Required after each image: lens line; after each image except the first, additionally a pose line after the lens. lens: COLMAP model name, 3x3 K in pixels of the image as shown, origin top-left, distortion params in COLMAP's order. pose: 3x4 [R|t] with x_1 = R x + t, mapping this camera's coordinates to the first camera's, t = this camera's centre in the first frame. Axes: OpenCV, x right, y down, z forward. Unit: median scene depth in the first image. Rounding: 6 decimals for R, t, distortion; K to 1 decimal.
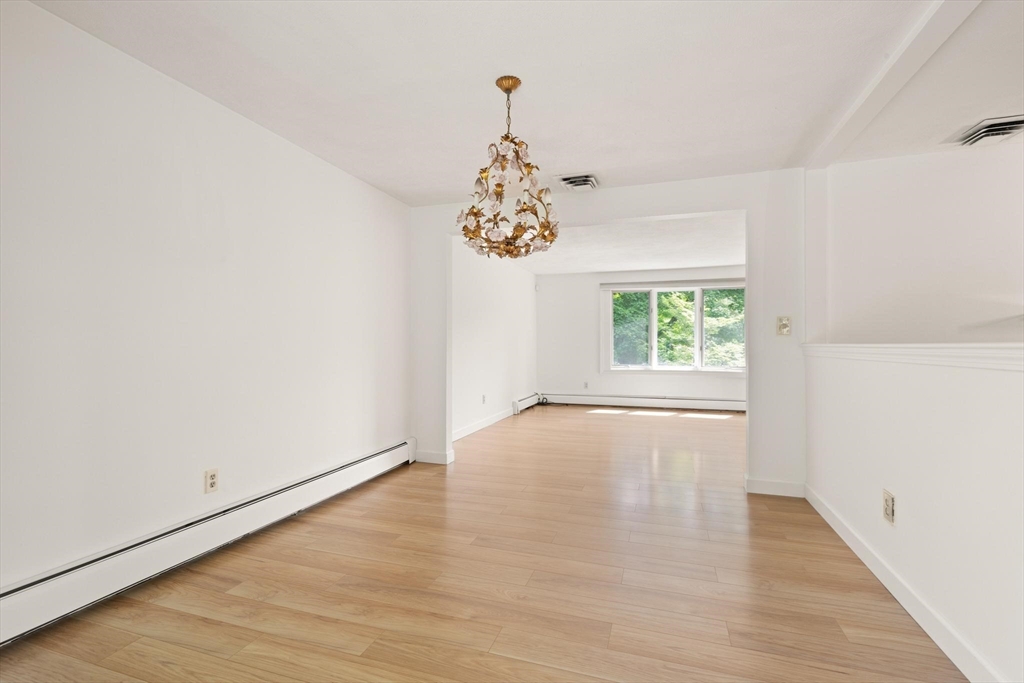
lens RADIAL K [[461.2, 0, 511.2], [0, 461.2, 338.7], [0, 0, 1]] dist [0.000618, -0.000218]
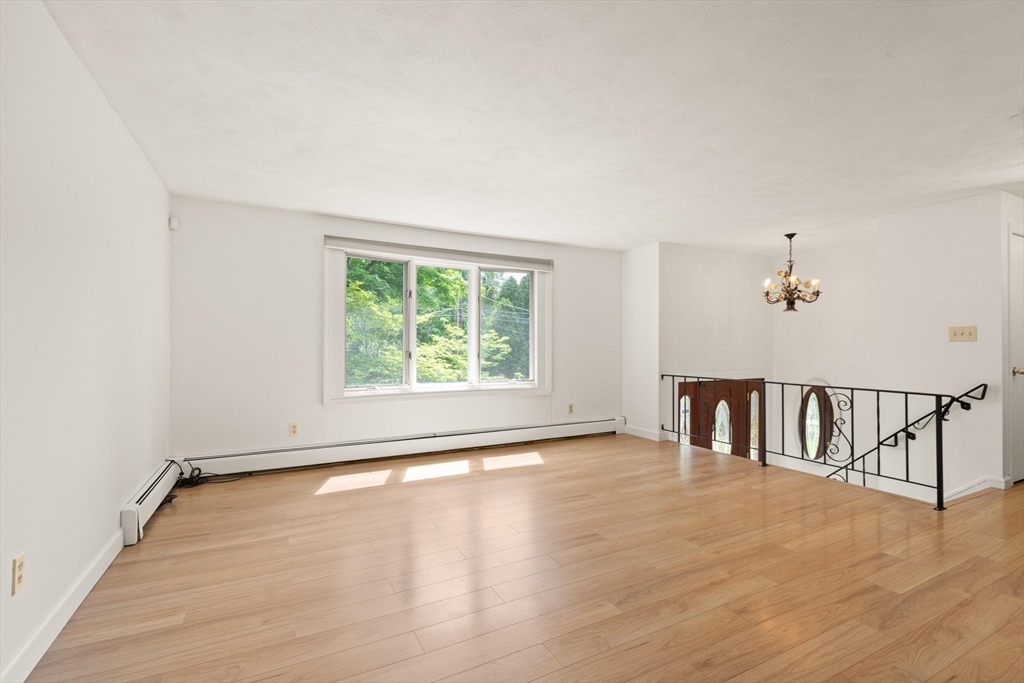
lens RADIAL K [[461.3, 0, 515.1], [0, 461.3, 345.2], [0, 0, 1]] dist [0.005634, 0.000503]
pose [[0.686671, 0.005281, 0.726949, -0.123692], [-0.014501, 0.999874, 0.006434, -0.000070], [-0.726823, -0.014960, 0.686661, 1.341854]]
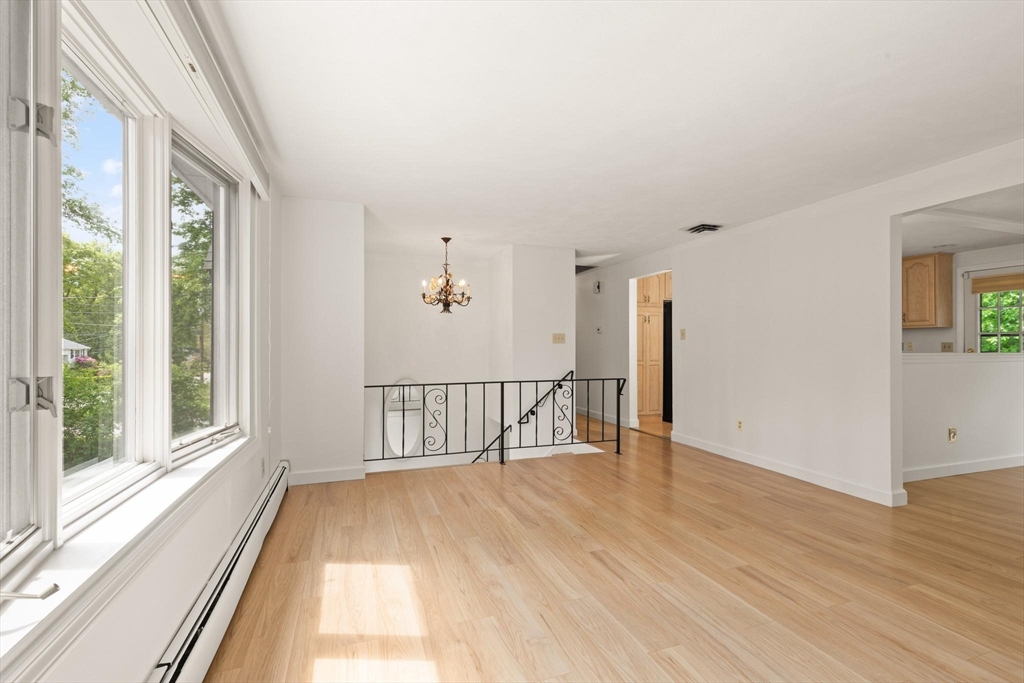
lens RADIAL K [[461.3, 0, 515.1], [0, 461.3, 345.2], [0, 0, 1]] dist [0.005634, 0.000503]
pose [[-0.622412, 0.004479, 0.782677, 0.304563], [-0.009352, 0.999870, -0.013160, 0.014259], [-0.782634, -0.015511, -0.622289, 2.737656]]
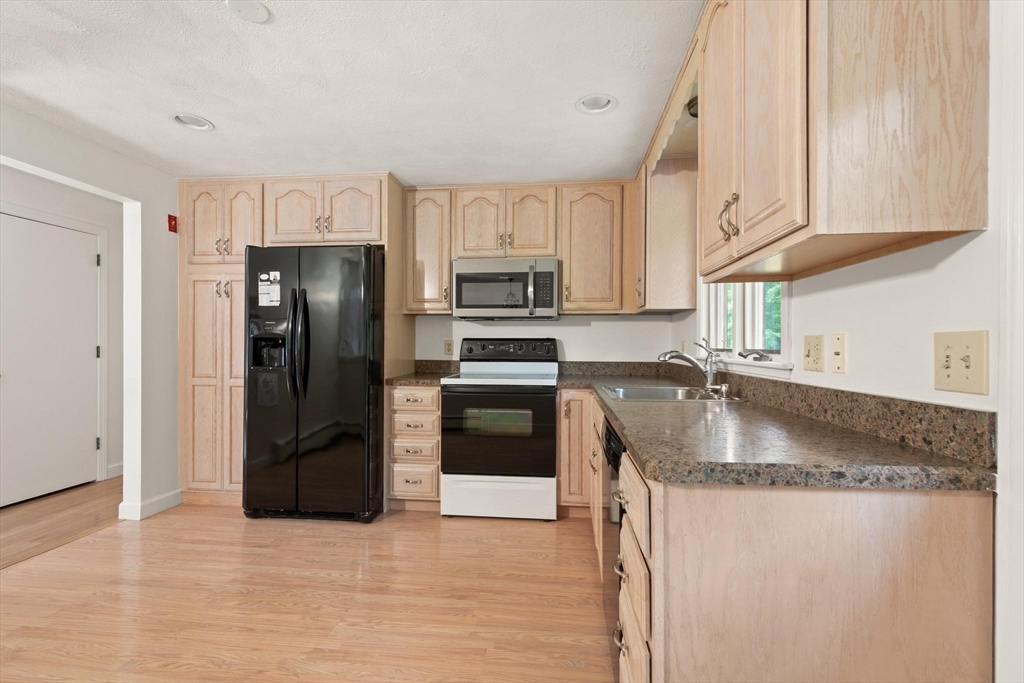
lens RADIAL K [[461.3, 0, 515.1], [0, 461.3, 345.2], [0, 0, 1]] dist [0.005634, 0.000503]
pose [[-0.220257, -0.001724, 0.975440, 0.485010], [-0.015329, 0.999881, -0.001694, -0.030105], [-0.975321, -0.015325, -0.220257, 0.220698]]
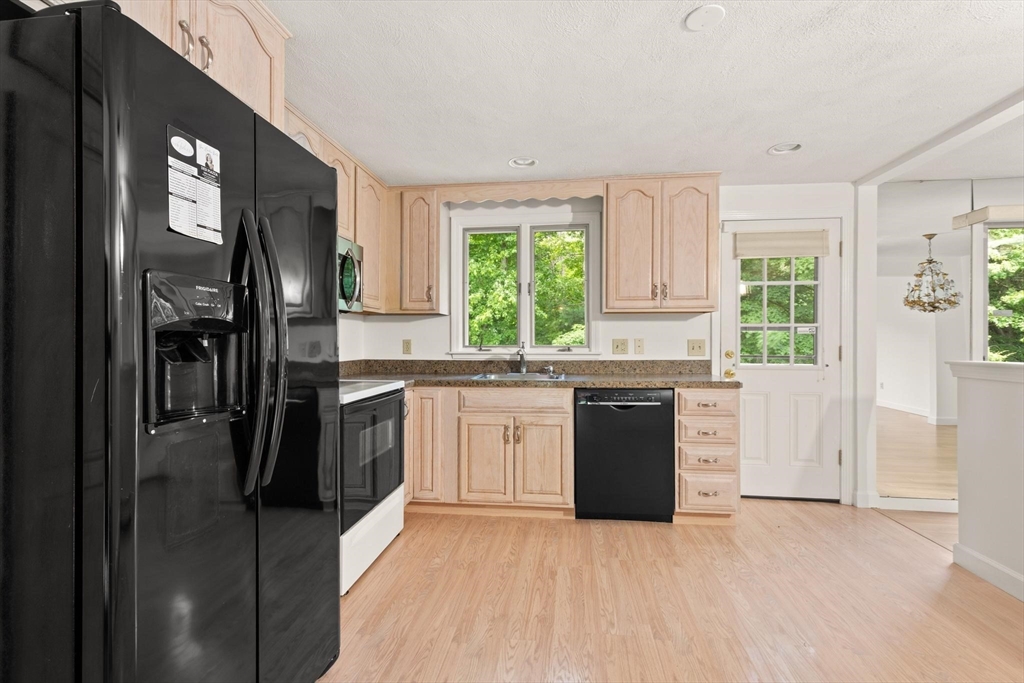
lens RADIAL K [[461.2, 0, 511.2], [0, 461.2, 338.7], [0, 0, 1]] dist [0.000618, -0.000218]
pose [[-0.979490, 0.000302, -0.201492, 1.473535], [0.003581, 0.999867, -0.015909, -0.029312], [0.201460, -0.016304, -0.979361, 0.935704]]
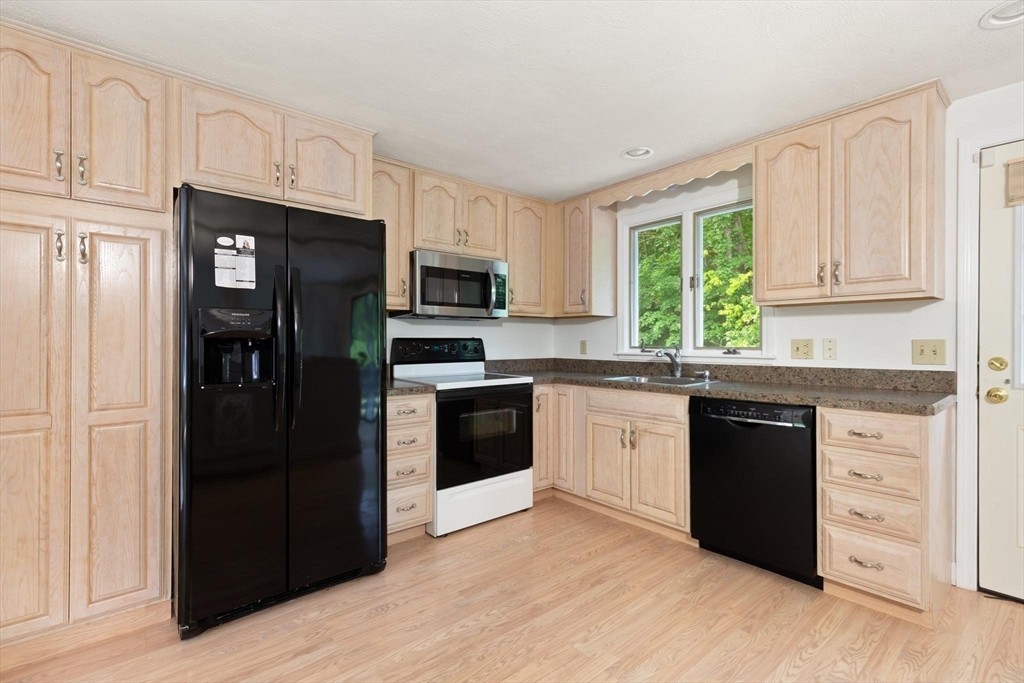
lens RADIAL K [[464.3, 0, 514.5], [0, 464.3, 341.5], [0, 0, 1]] dist [0.003673, -0.000553]
pose [[-0.856824, 0.001435, 0.515606, 0.943224], [-0.004522, 0.999937, -0.010298, -0.030356], [-0.515589, -0.011155, -0.856764, 0.907685]]
